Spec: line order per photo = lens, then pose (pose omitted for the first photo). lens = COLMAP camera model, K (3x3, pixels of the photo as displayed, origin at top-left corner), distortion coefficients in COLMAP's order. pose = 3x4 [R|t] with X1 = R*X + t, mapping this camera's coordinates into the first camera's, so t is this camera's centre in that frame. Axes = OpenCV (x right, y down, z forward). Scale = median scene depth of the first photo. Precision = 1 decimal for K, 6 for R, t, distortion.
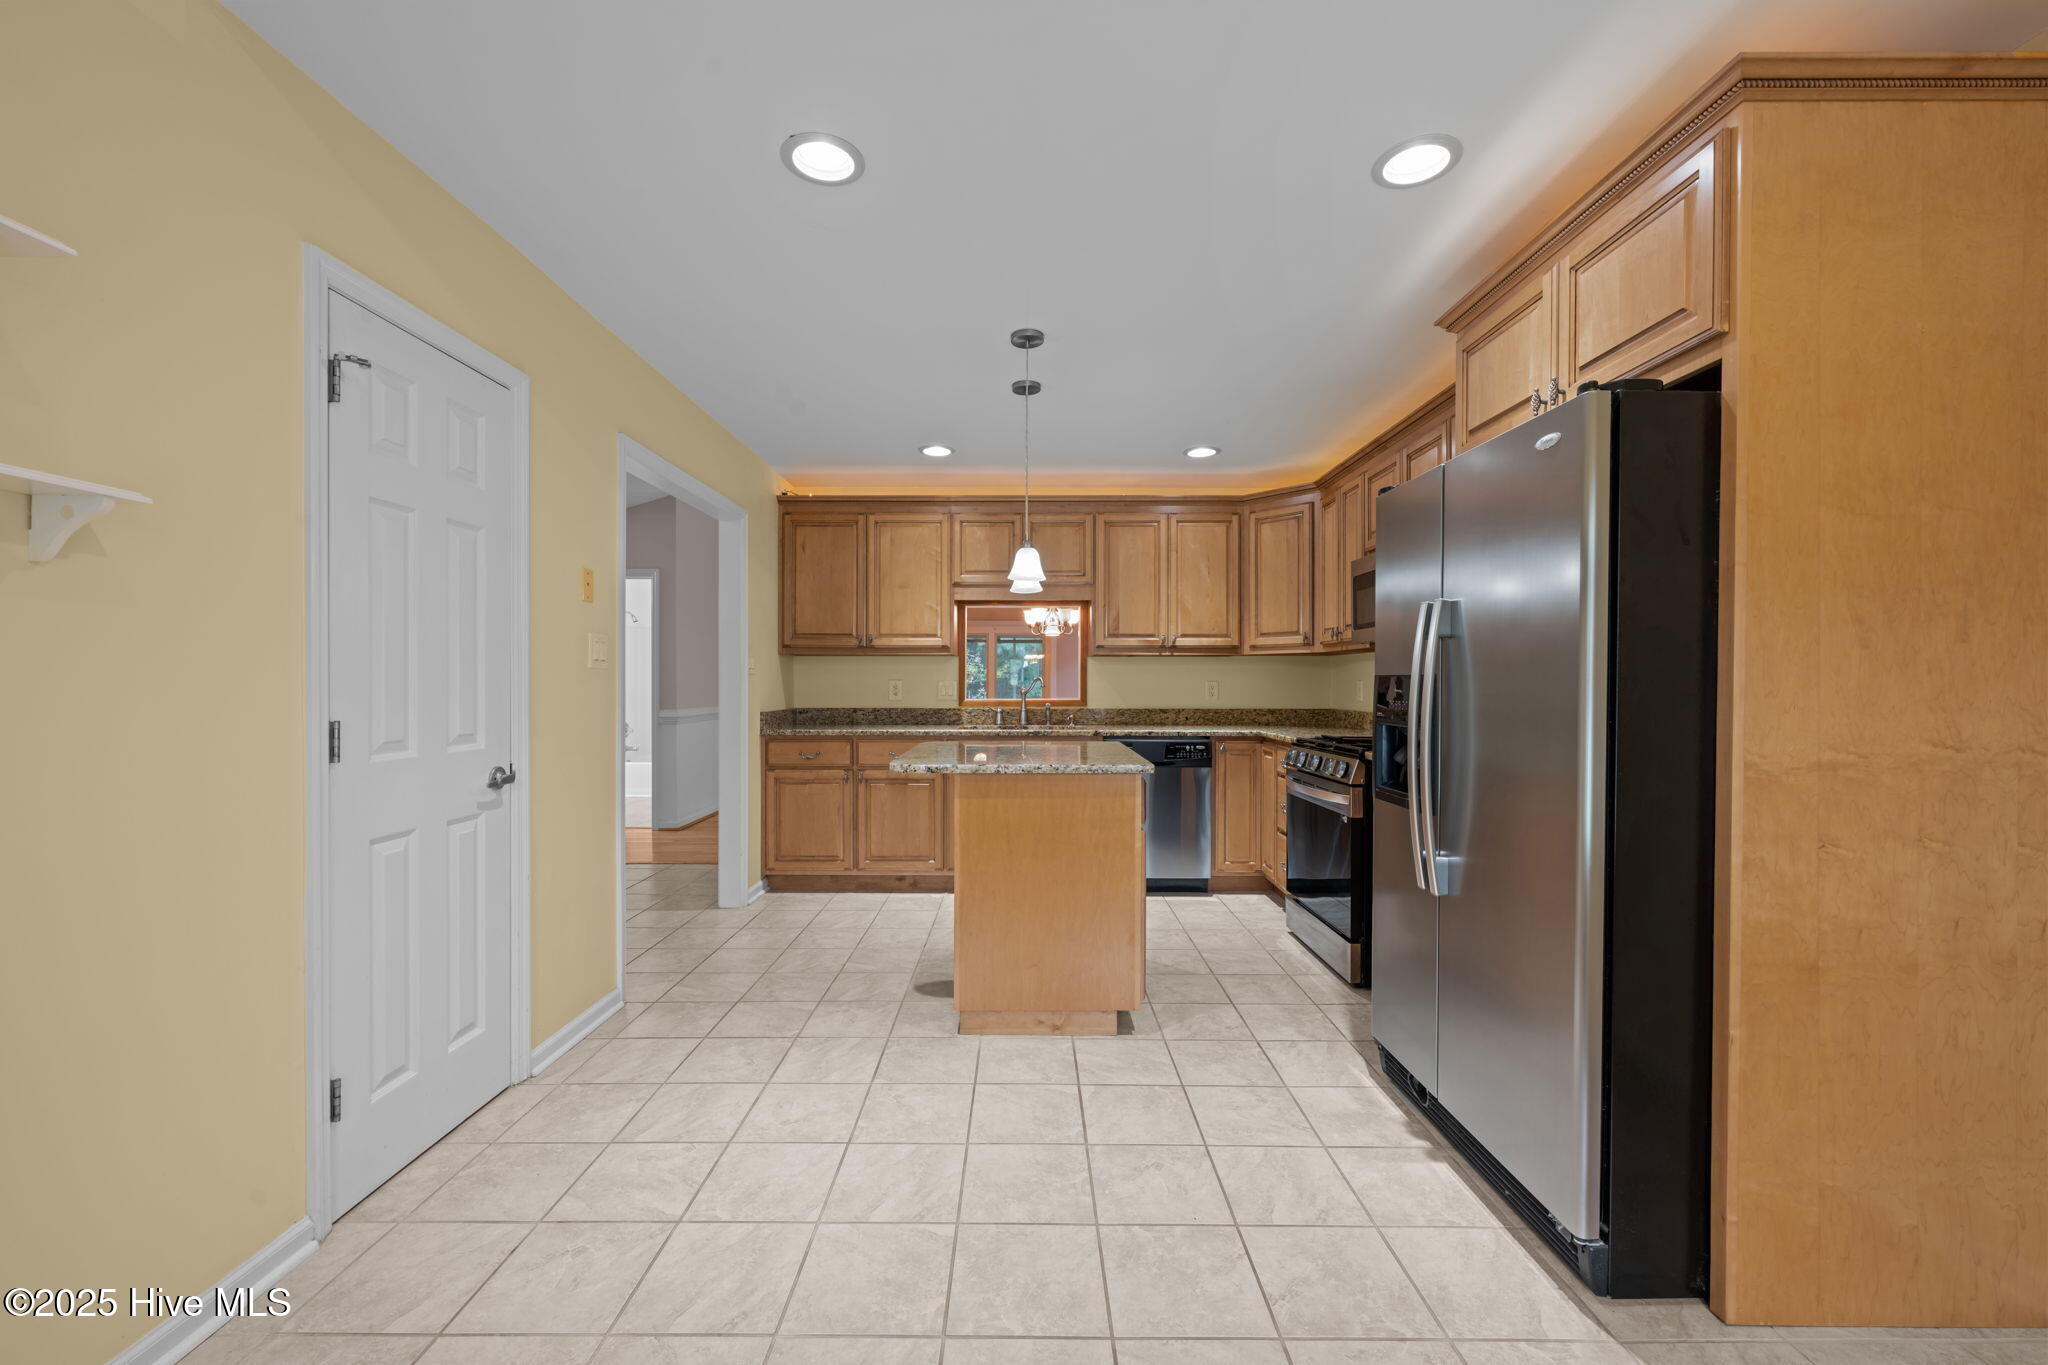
lens RADIAL K [[801.8, 0, 1019.7], [0, 801.8, 686.7], [0, 0, 1]] dist [-0.002401, 0.000303]
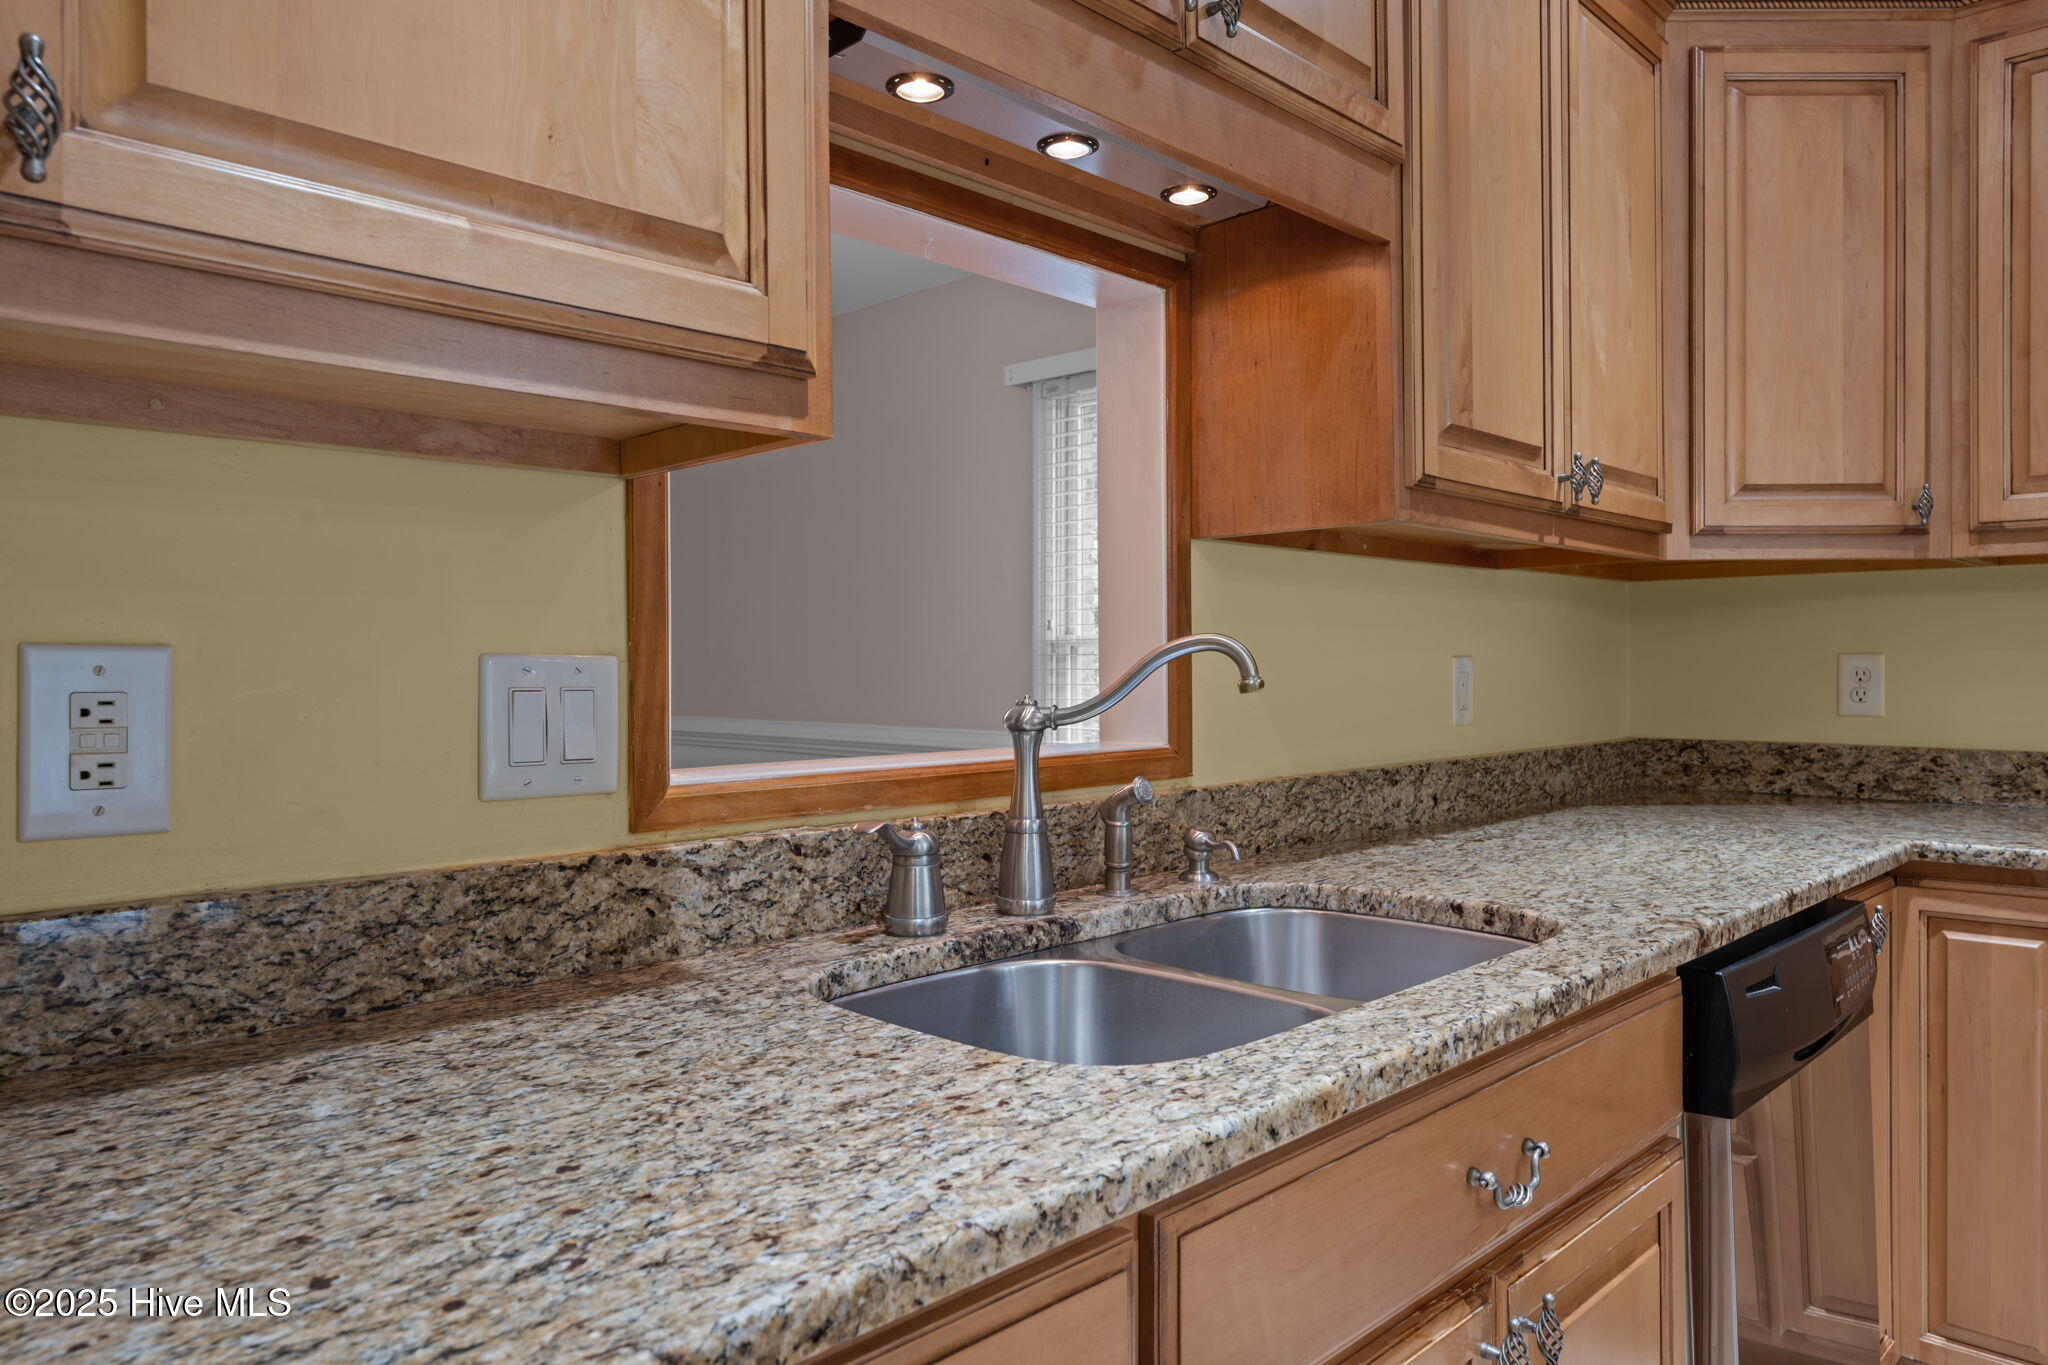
lens RADIAL K [[1345.8, 0, 1036.6], [0, 1345.8, 673.6], [0, 0, 1]] dist [0.005722, -0.000128]
pose [[0.690095, -0.009258, 0.723659, -0.210377], [0.007768, 0.999955, 0.005385, -0.004897], [-0.723677, 0.001905, 0.690136, 0.839133]]
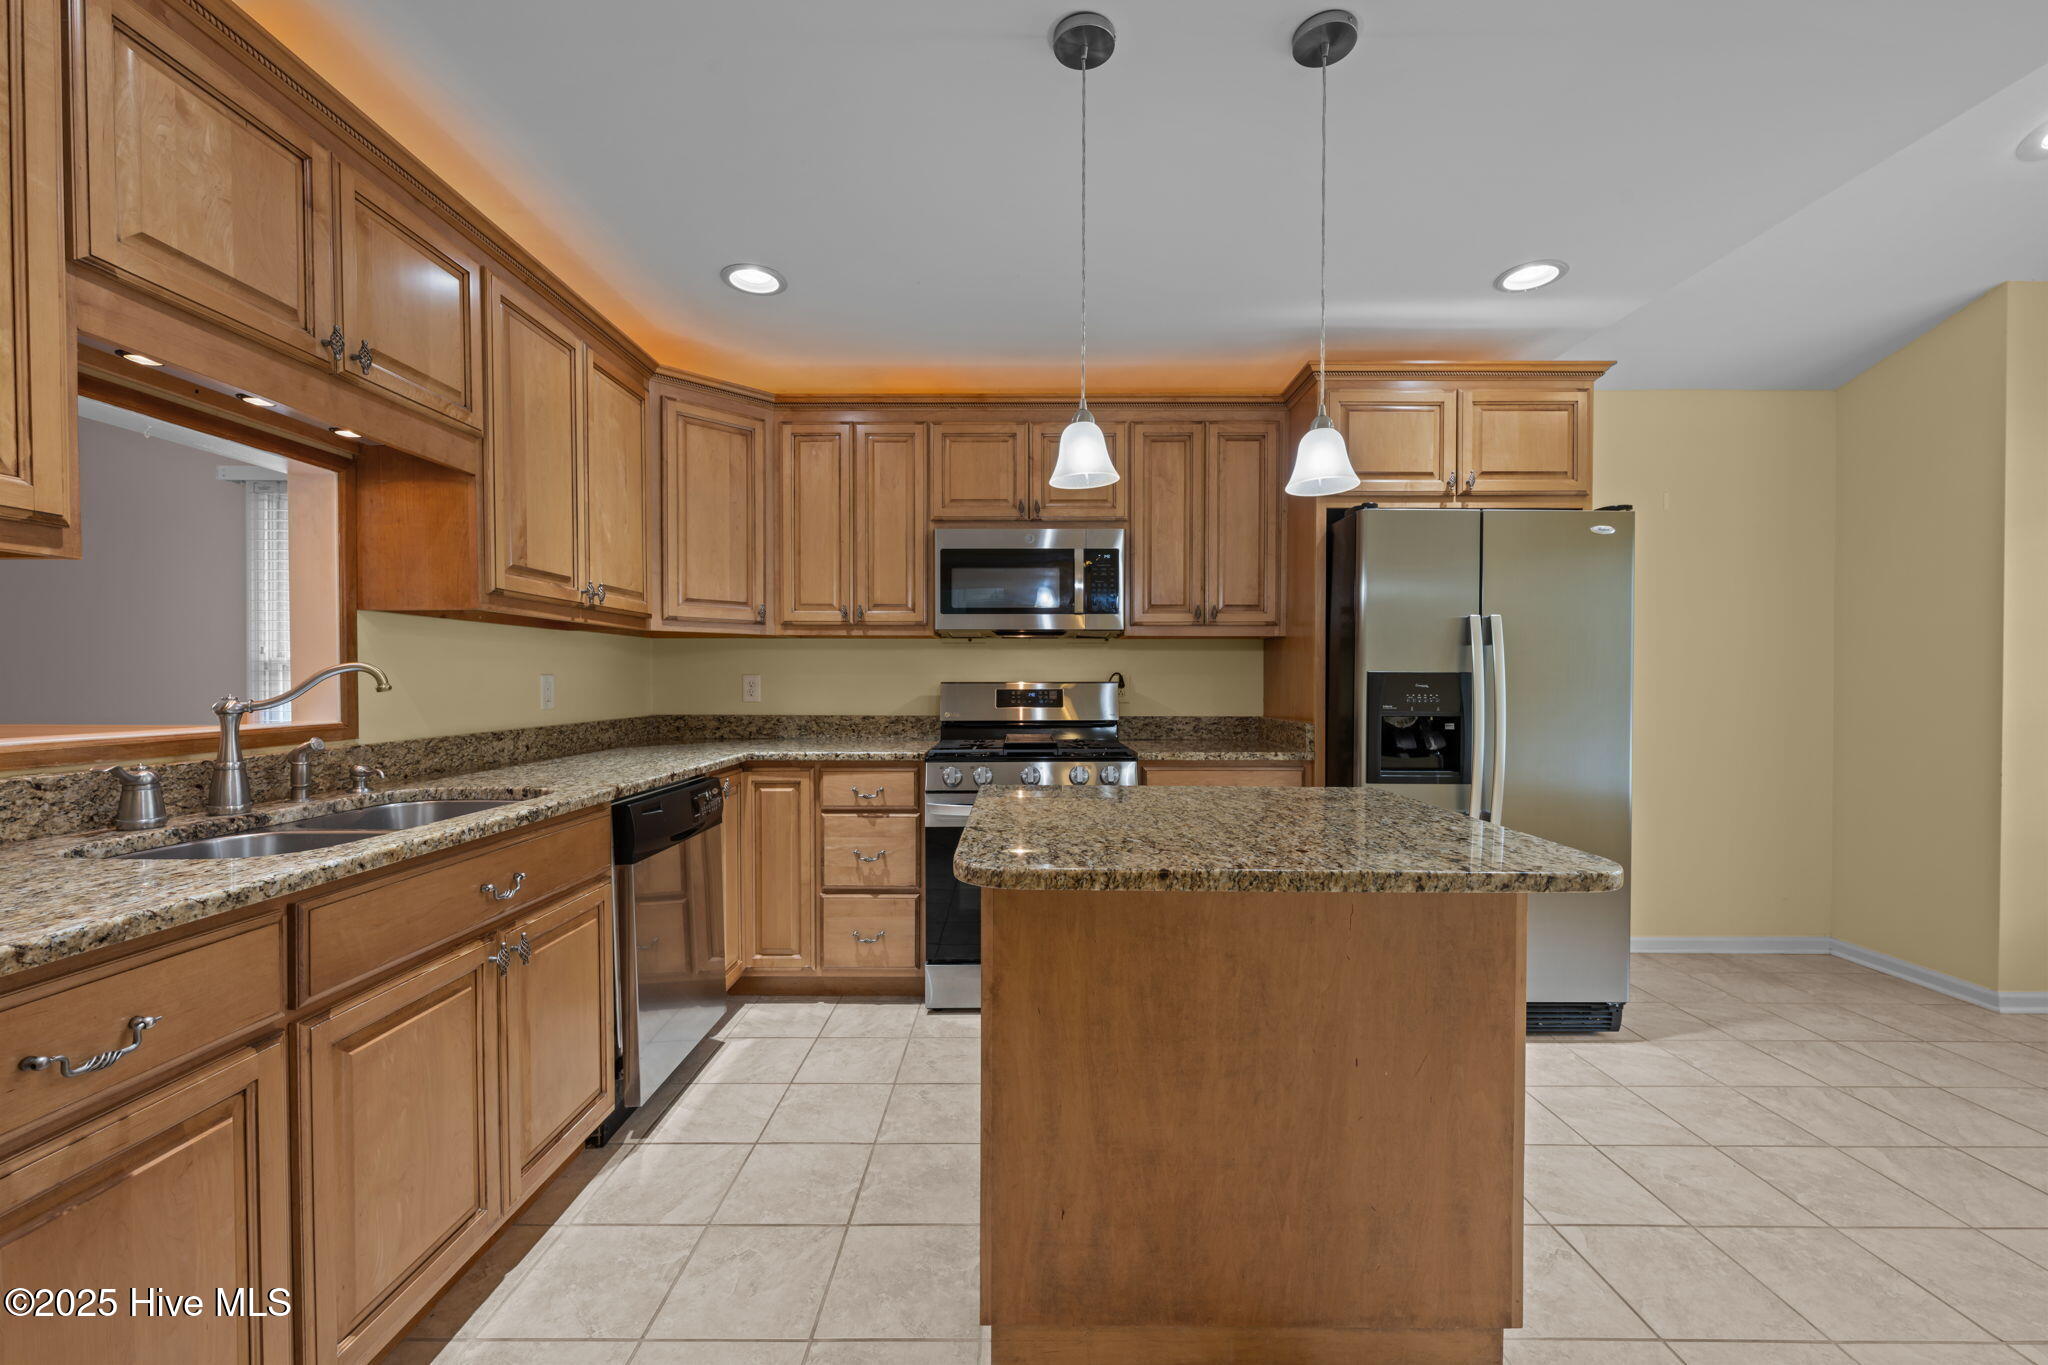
lens RADIAL K [[801.8, 0, 1024.2], [0, 801.8, 687.3], [0, 0, 1]] dist [-0.002401, 0.000303]
pose [[0.000156, -0.013399, 0.999910, -0.320419], [0.002779, 0.999906, 0.013399, -0.004844], [-0.999996, 0.002777, 0.000194, 0.724303]]
